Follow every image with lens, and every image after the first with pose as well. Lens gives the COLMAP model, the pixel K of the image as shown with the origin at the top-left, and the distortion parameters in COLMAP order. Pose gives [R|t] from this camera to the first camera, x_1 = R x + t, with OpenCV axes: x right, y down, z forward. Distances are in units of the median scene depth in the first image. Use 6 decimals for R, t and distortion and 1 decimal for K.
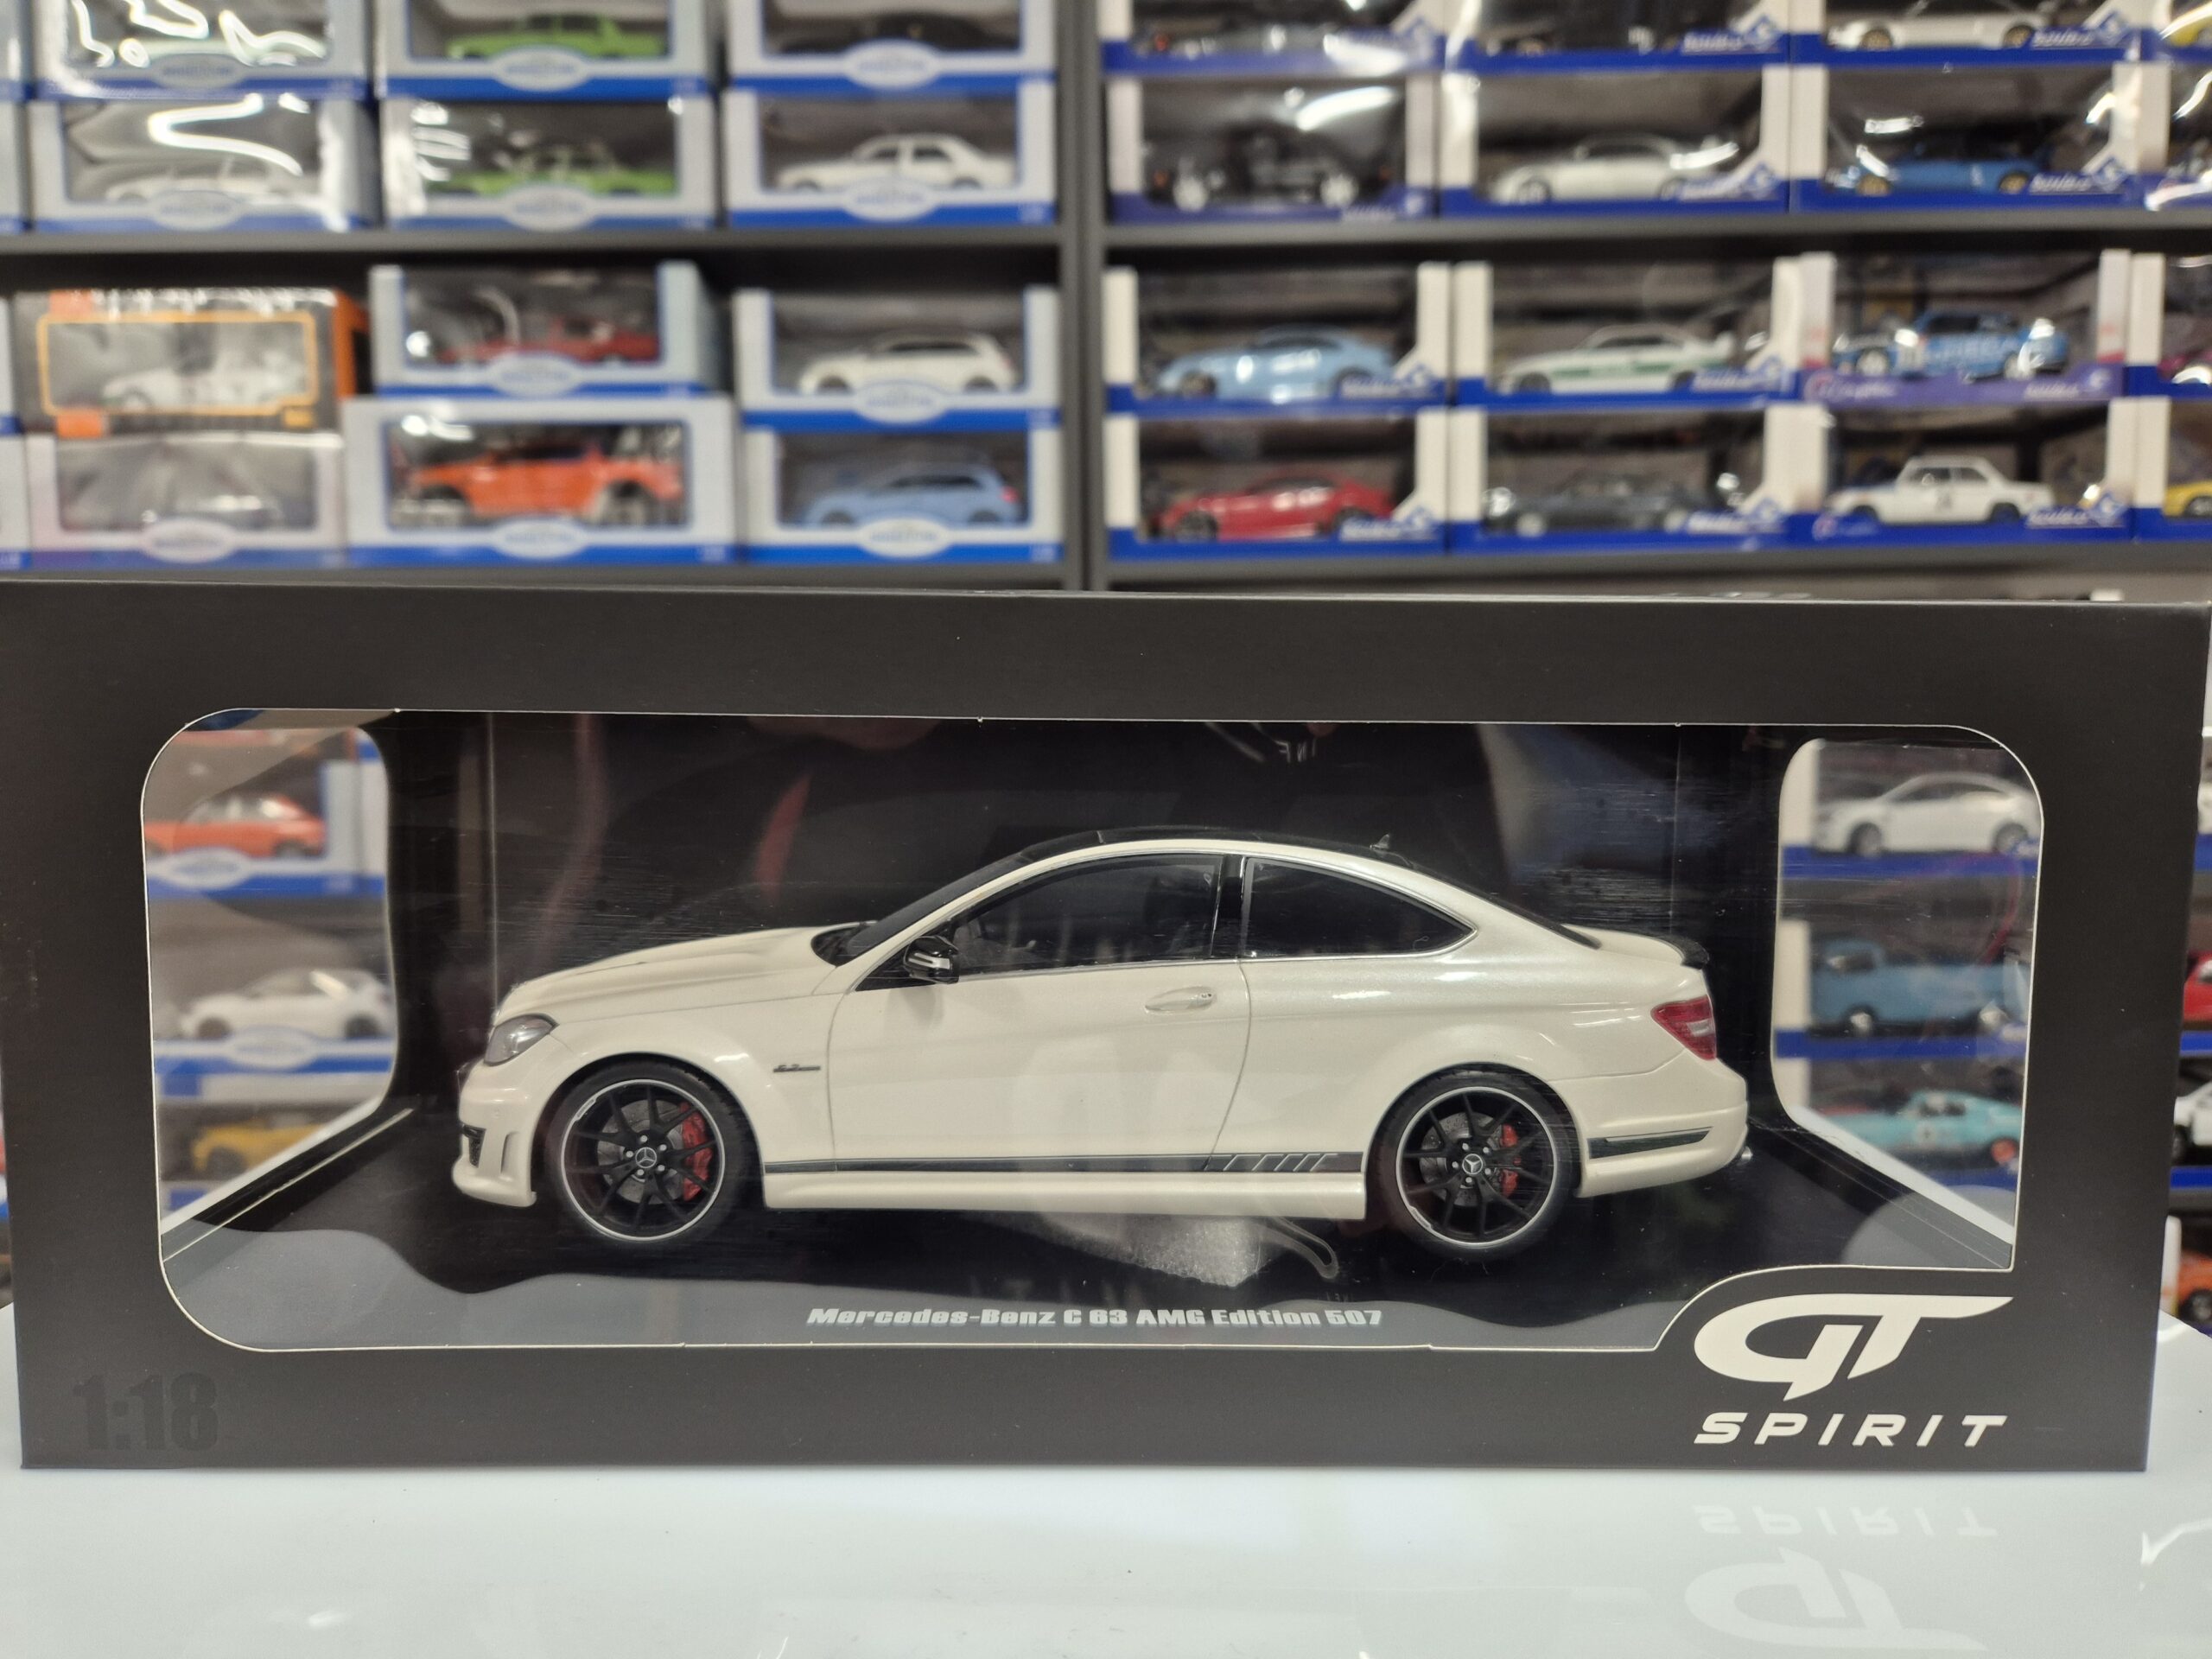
lens RADIAL K [[1537.4, 0, 1089.0], [0, 1537.4, 835.7], [0, 0, 1]] dist [0.025469, -0.040532]
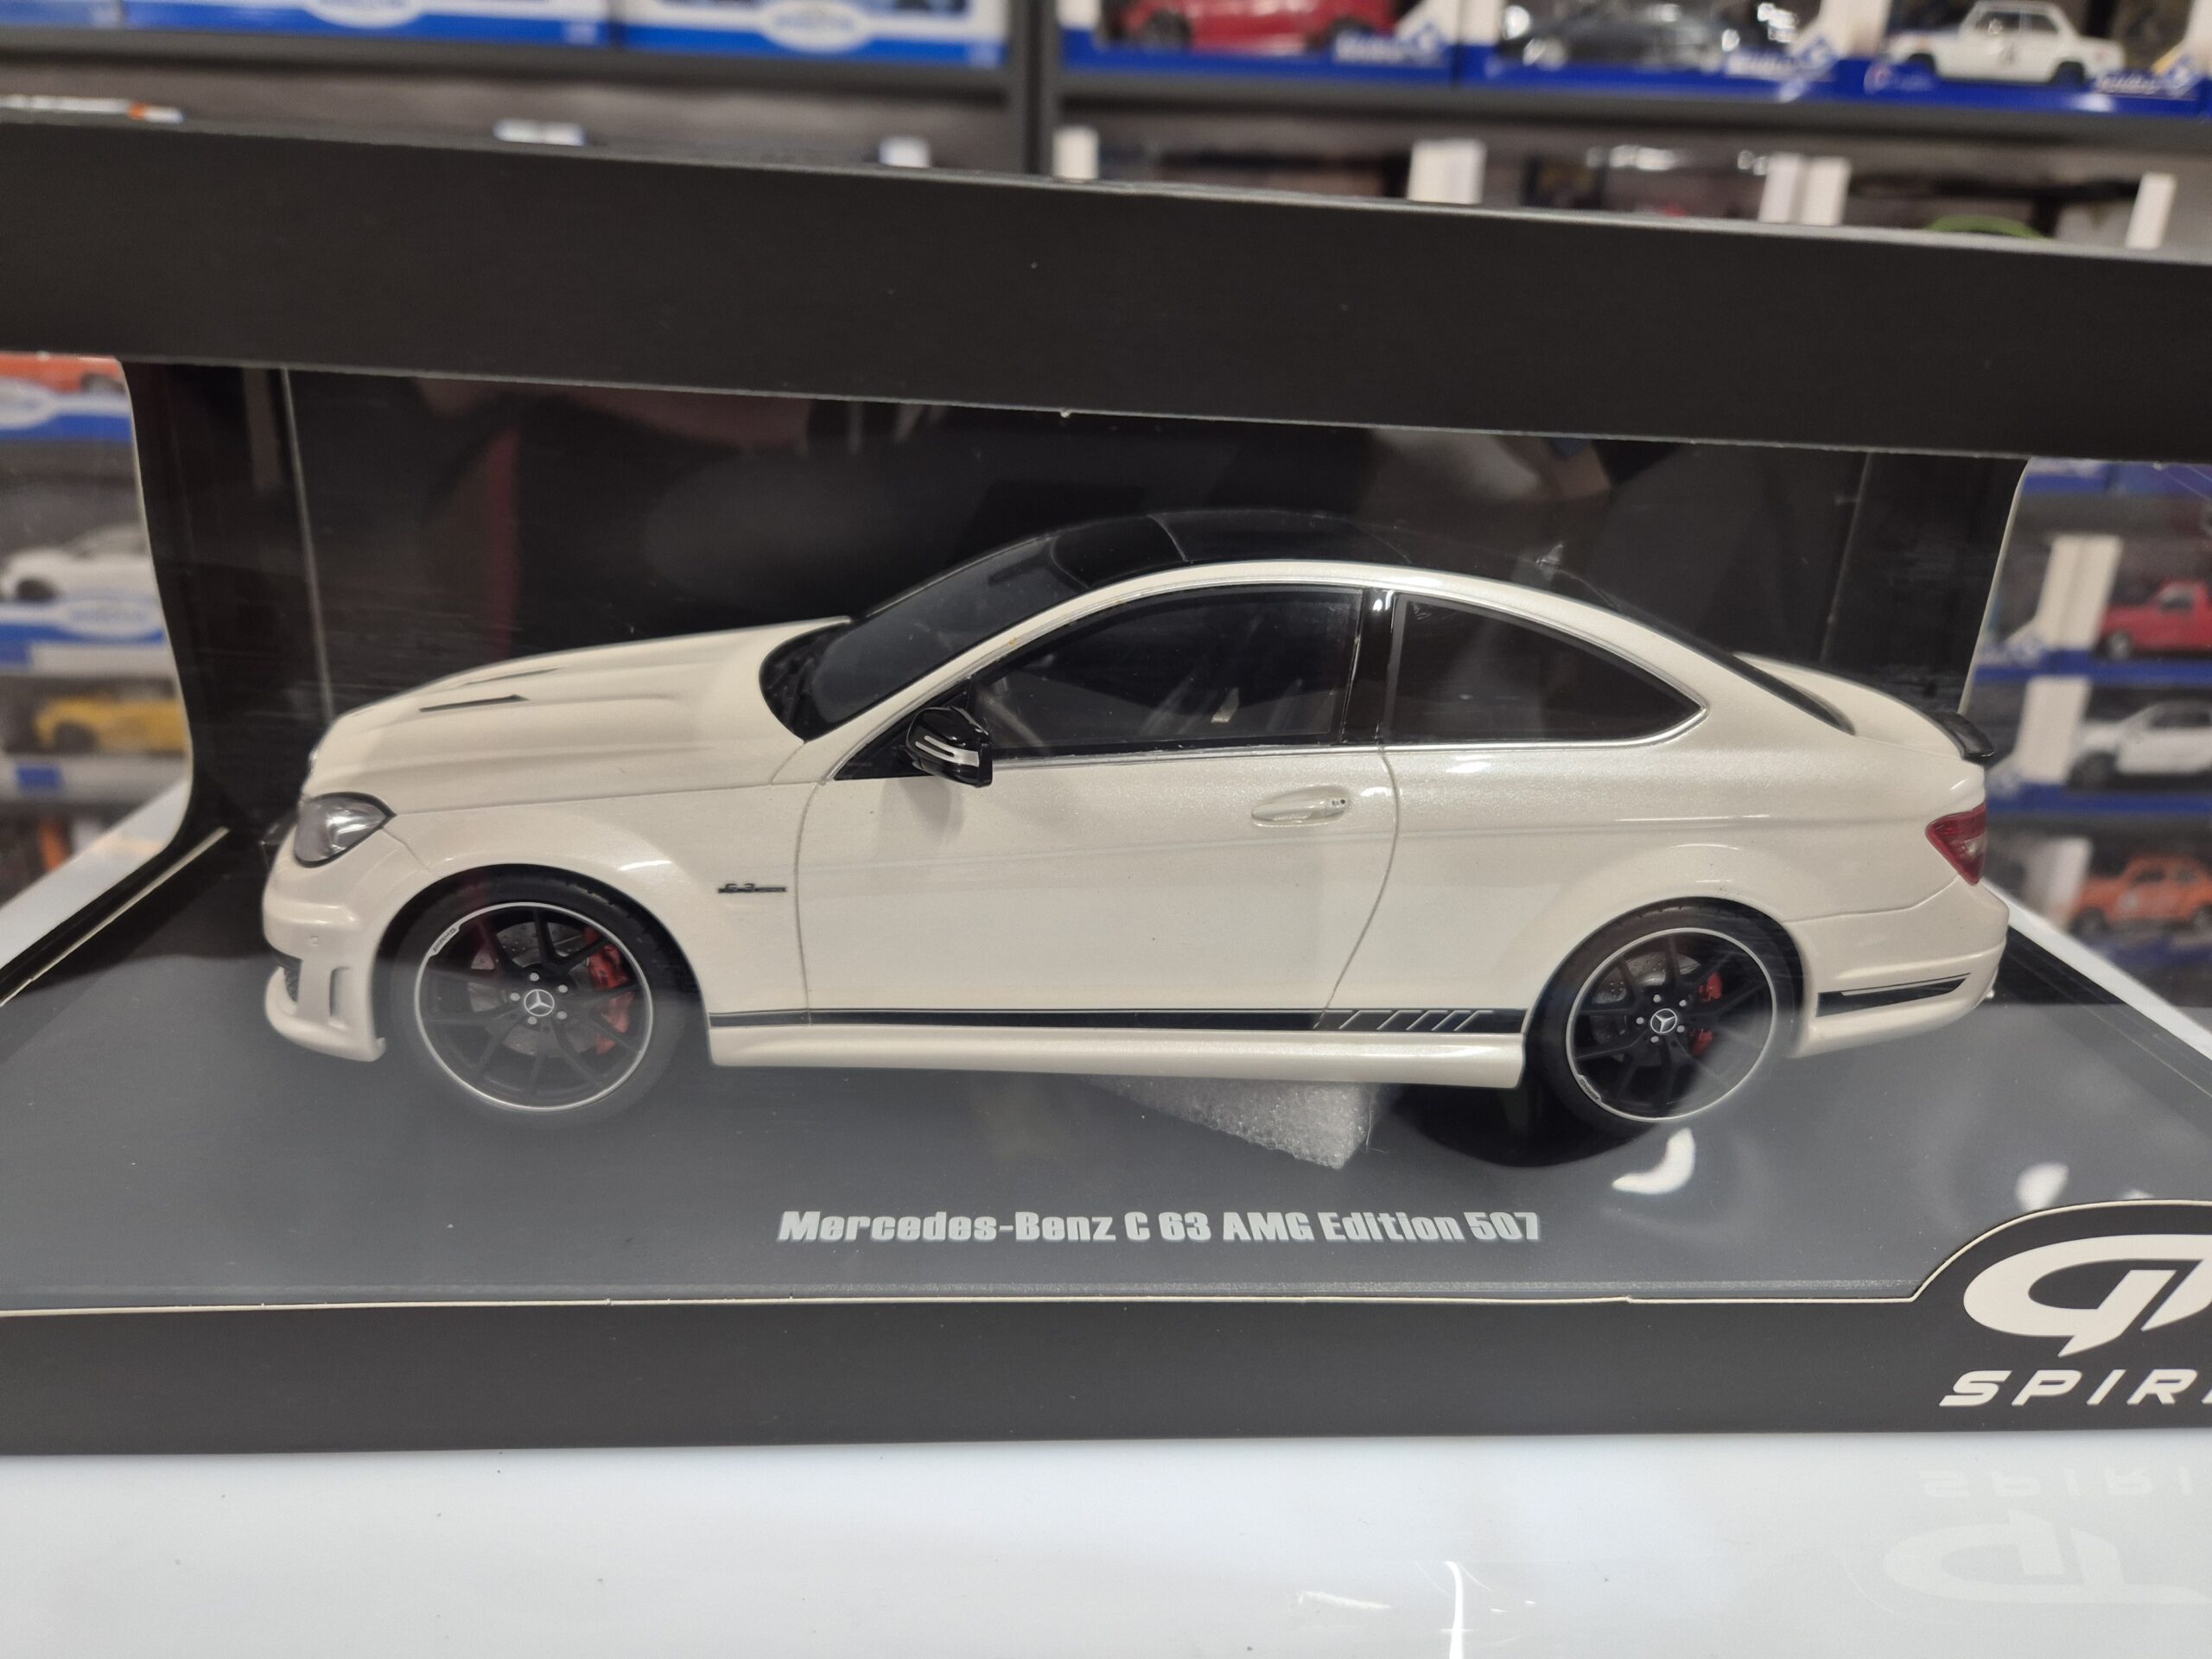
lens RADIAL K [[1537.4, 0, 1104.2], [0, 1537.4, 826.3], [0, 0, 1]] dist [0.025469, -0.040532]
pose [[0.996879, 0.021178, 0.076045, -0.083238], [-0.041613, 0.959604, 0.278259, -0.076727], [-0.067080, -0.280555, 0.957491, 0.323888]]
